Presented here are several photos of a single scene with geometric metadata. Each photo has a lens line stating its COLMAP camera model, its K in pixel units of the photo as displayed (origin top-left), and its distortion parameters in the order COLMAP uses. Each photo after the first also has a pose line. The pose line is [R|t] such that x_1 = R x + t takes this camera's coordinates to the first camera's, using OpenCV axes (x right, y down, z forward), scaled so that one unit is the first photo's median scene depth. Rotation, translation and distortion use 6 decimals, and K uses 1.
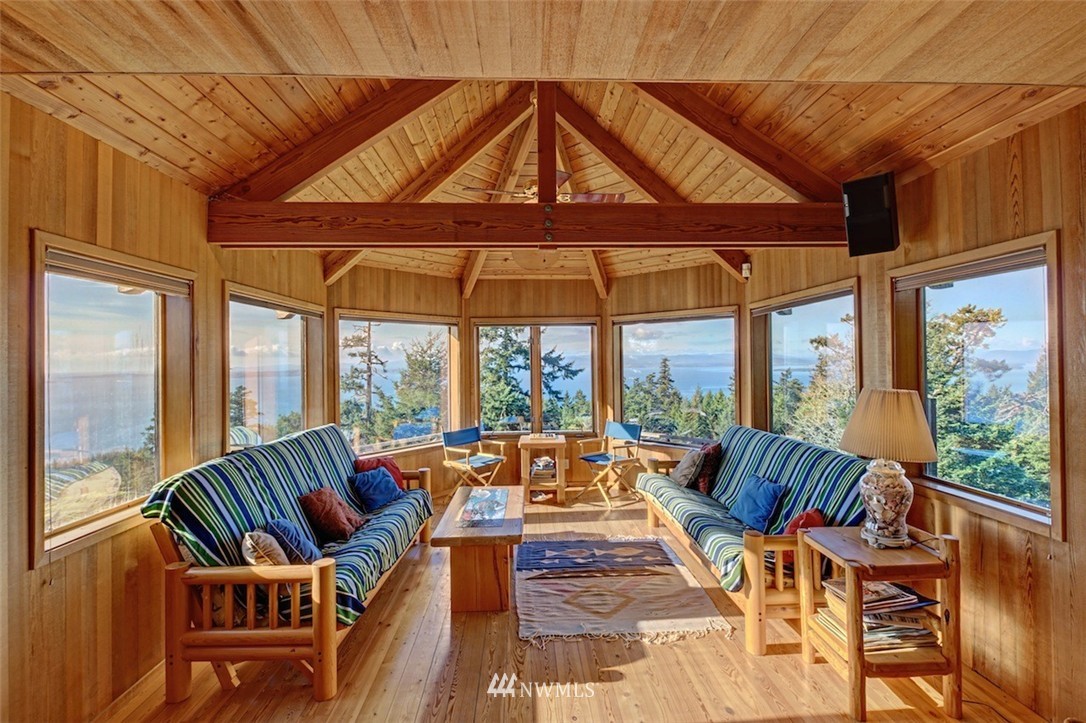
lens RADIAL K [[503.7, 0, 544.1], [0, 503.7, 356.3], [0, 0, 1]] dist [-0.000867, -0.006071]
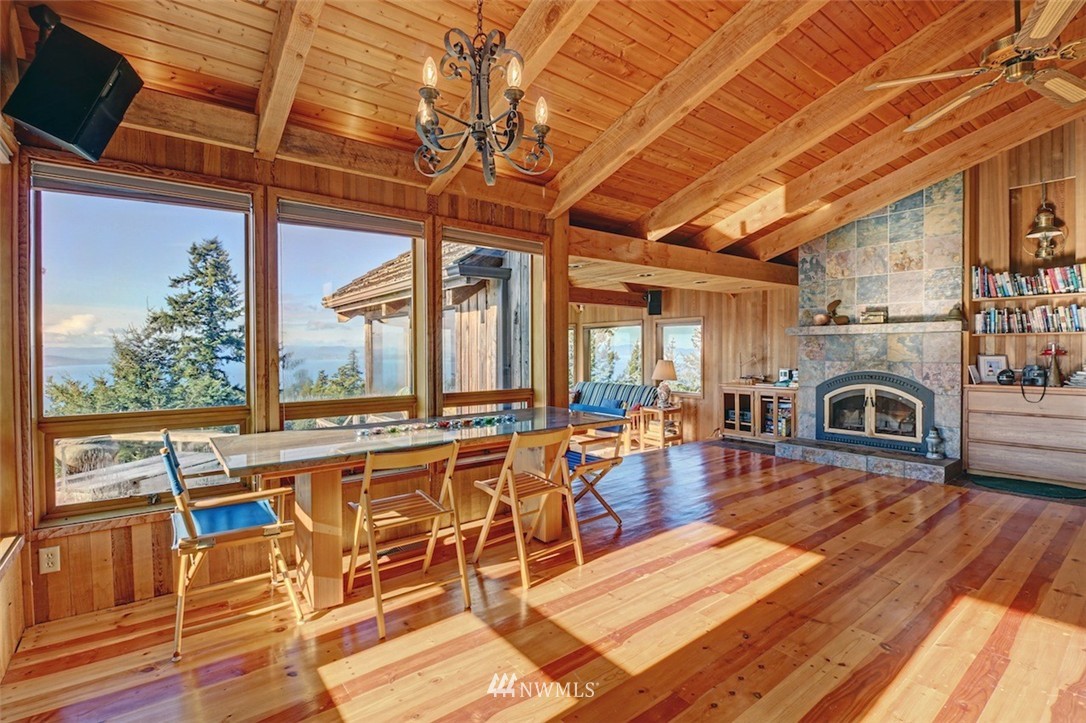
lens RADIAL K [[503.7, 0, 541.9], [0, 503.7, 359.7], [0, 0, 1]] dist [-0.000867, -0.006071]
pose [[0.815314, -0.005512, 0.578992, -1.519343], [-0.007918, 0.999755, 0.020667, 0.002915], [-0.578964, -0.021434, 0.815071, -0.980336]]
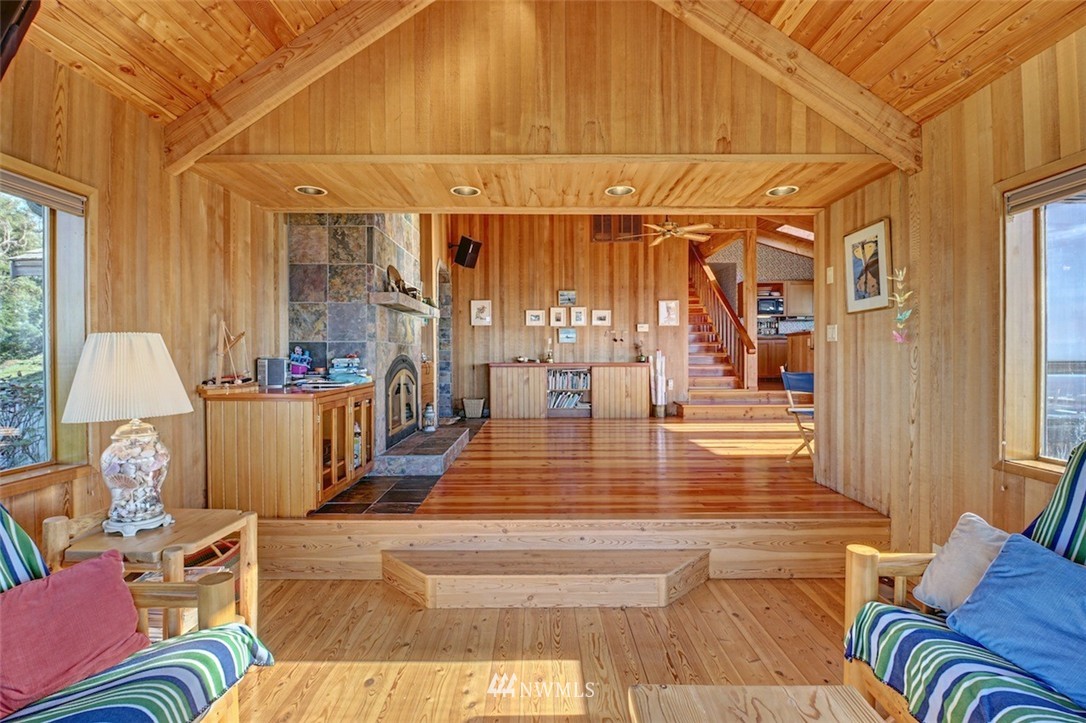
lens RADIAL K [[503.7, 0, 542.5], [0, 503.7, 355.3], [0, 0, 1]] dist [-0.000867, -0.006071]
pose [[-0.998953, 0.015654, 0.042977, -0.012692], [0.015371, 0.999858, -0.006917, 0.089696], [-0.043080, -0.006250, -0.999052, 1.386260]]
